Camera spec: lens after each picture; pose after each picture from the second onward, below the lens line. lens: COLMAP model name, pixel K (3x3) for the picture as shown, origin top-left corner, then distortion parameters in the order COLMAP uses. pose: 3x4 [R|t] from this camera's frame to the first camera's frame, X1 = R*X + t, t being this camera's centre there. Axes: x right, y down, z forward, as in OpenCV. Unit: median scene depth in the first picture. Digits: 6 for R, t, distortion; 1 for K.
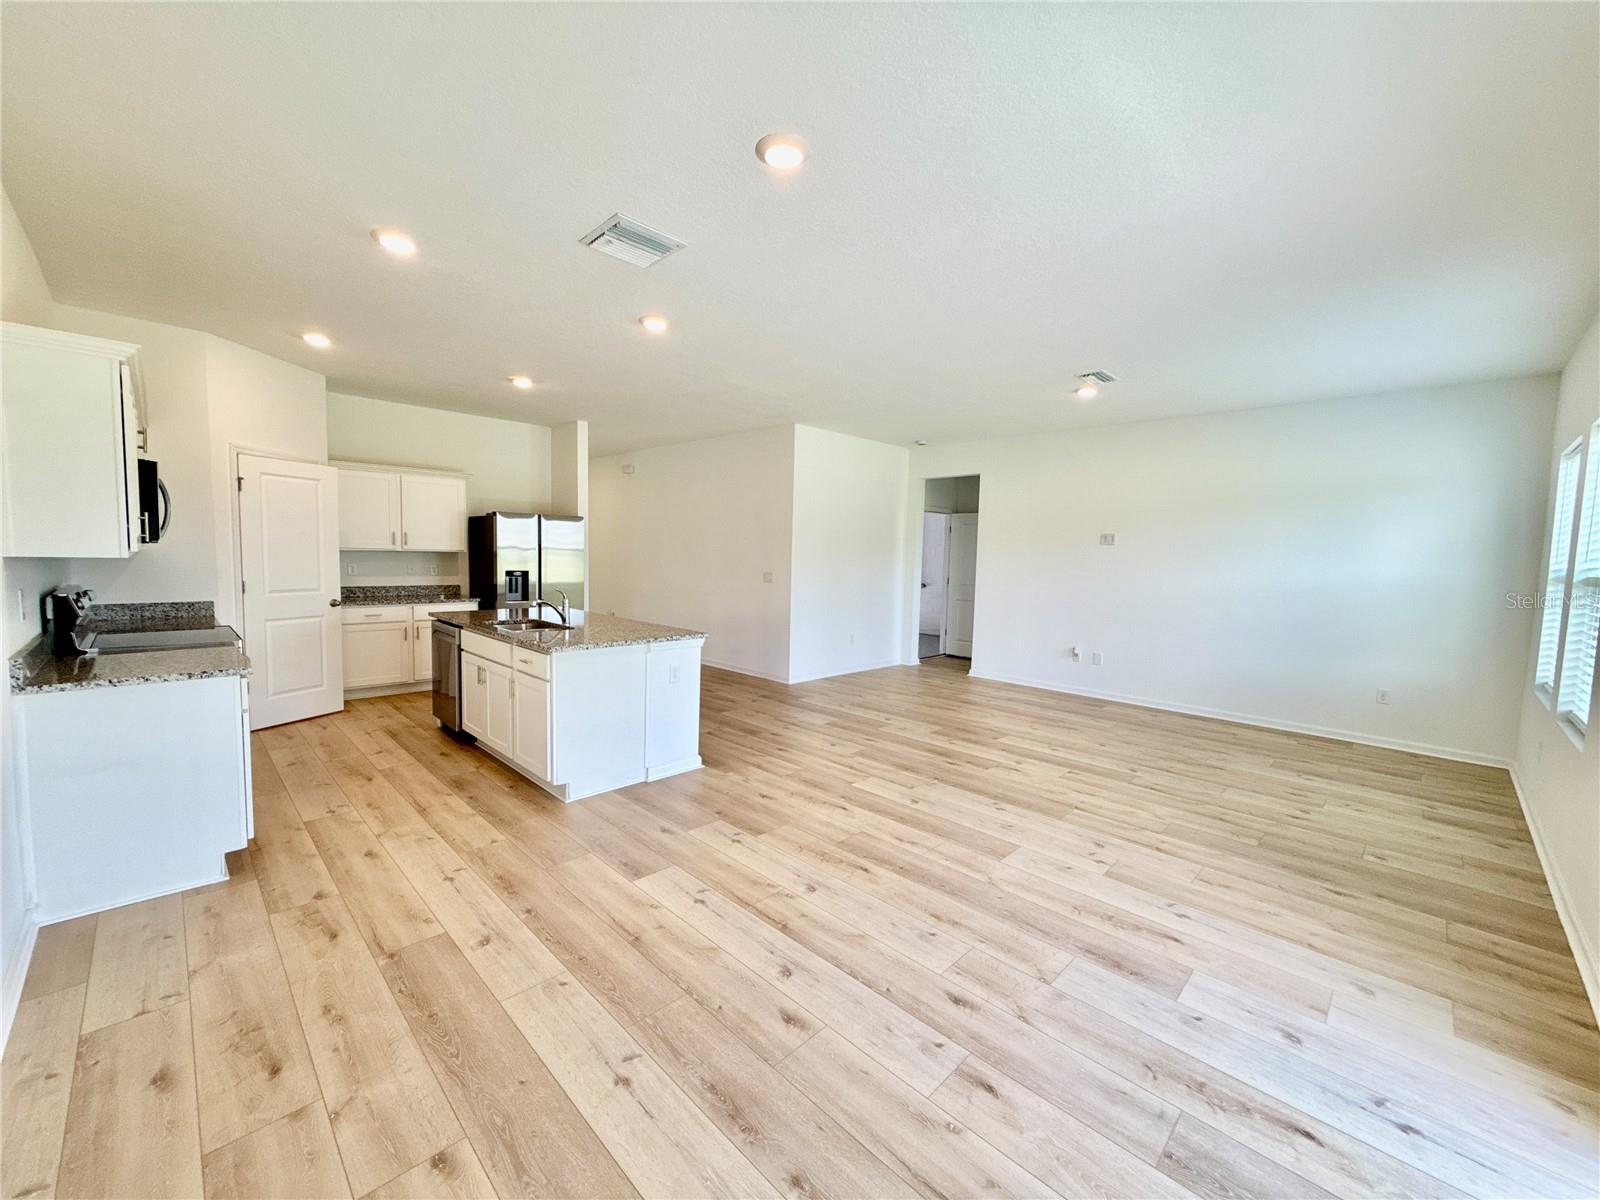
lens RADIAL K [[636.8, 0, 801.3], [0, 636.8, 600.1], [0, 0, 1]] dist [0.001191, 0.000019]
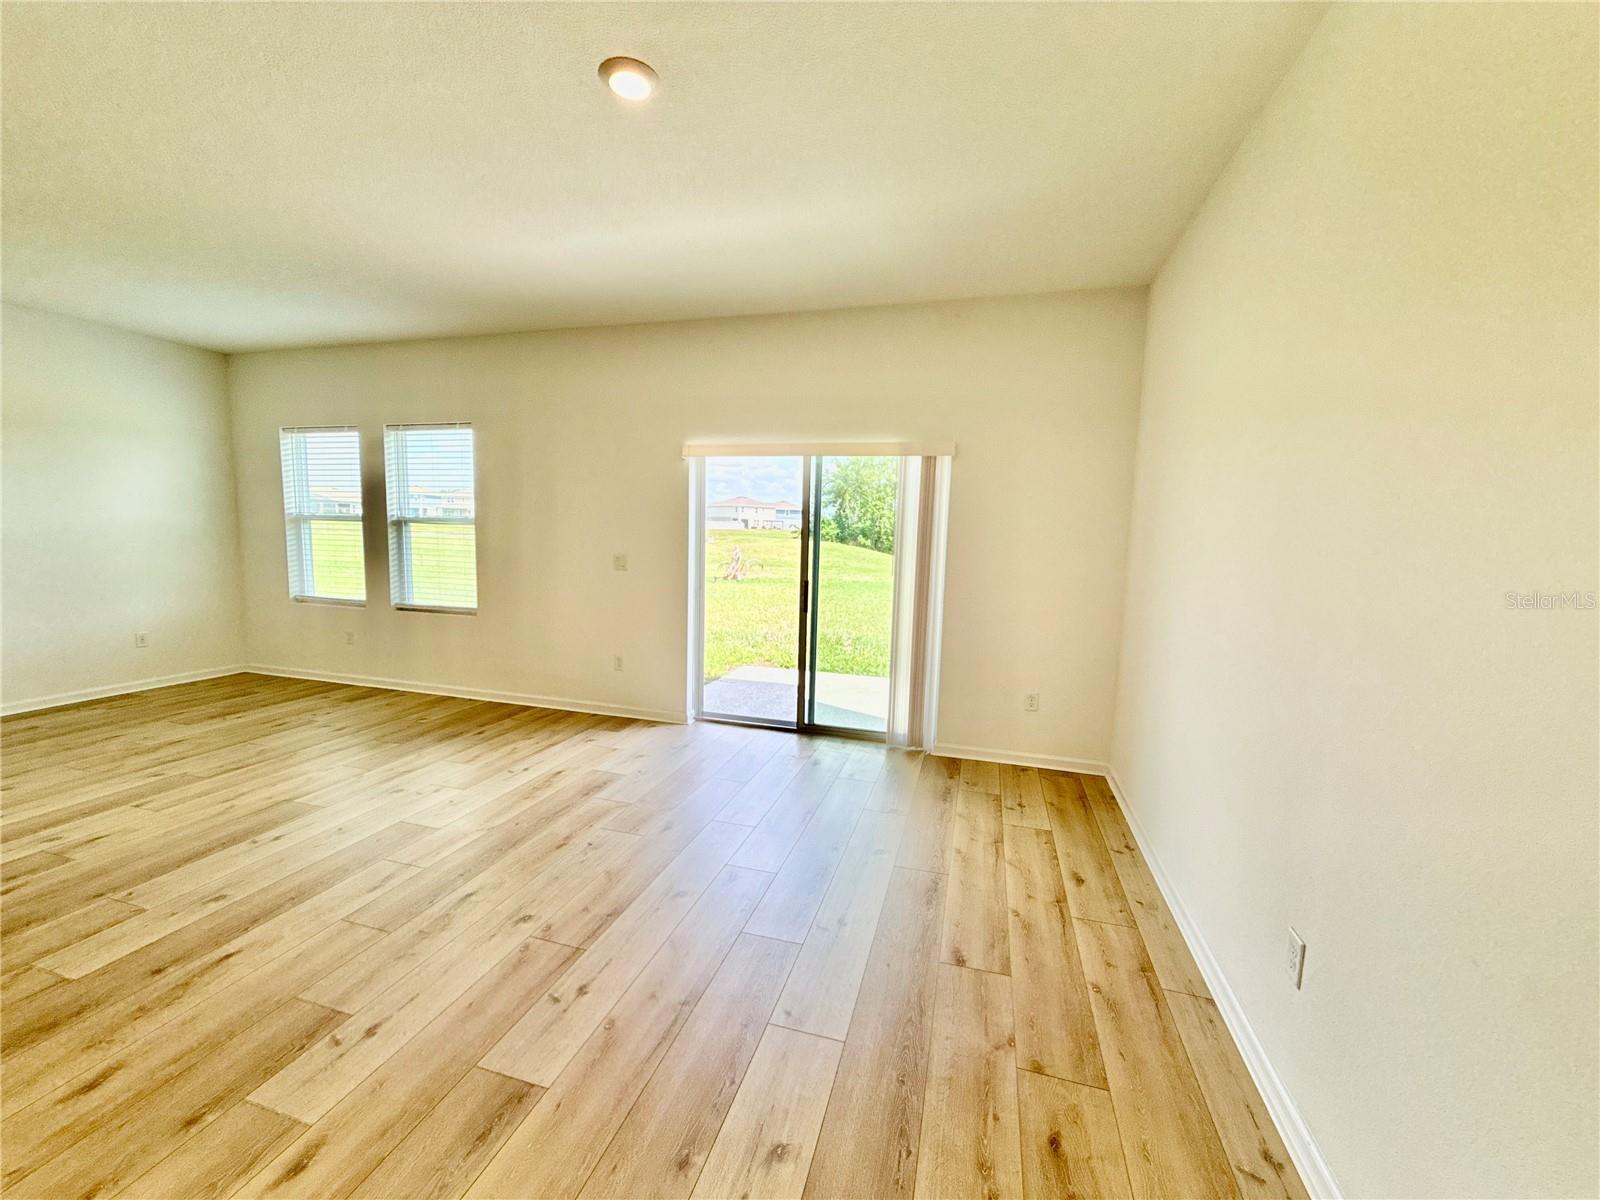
lens RADIAL K [[636.8, 0, 801.3], [0, 636.8, 600.1], [0, 0, 1]] dist [0.001191, 0.000019]
pose [[-0.478283, -0.132525, 0.868149, -0.553895], [0.027720, 0.985778, 0.165753, -0.059489], [-0.877768, 0.103342, -0.467807, 0.687179]]
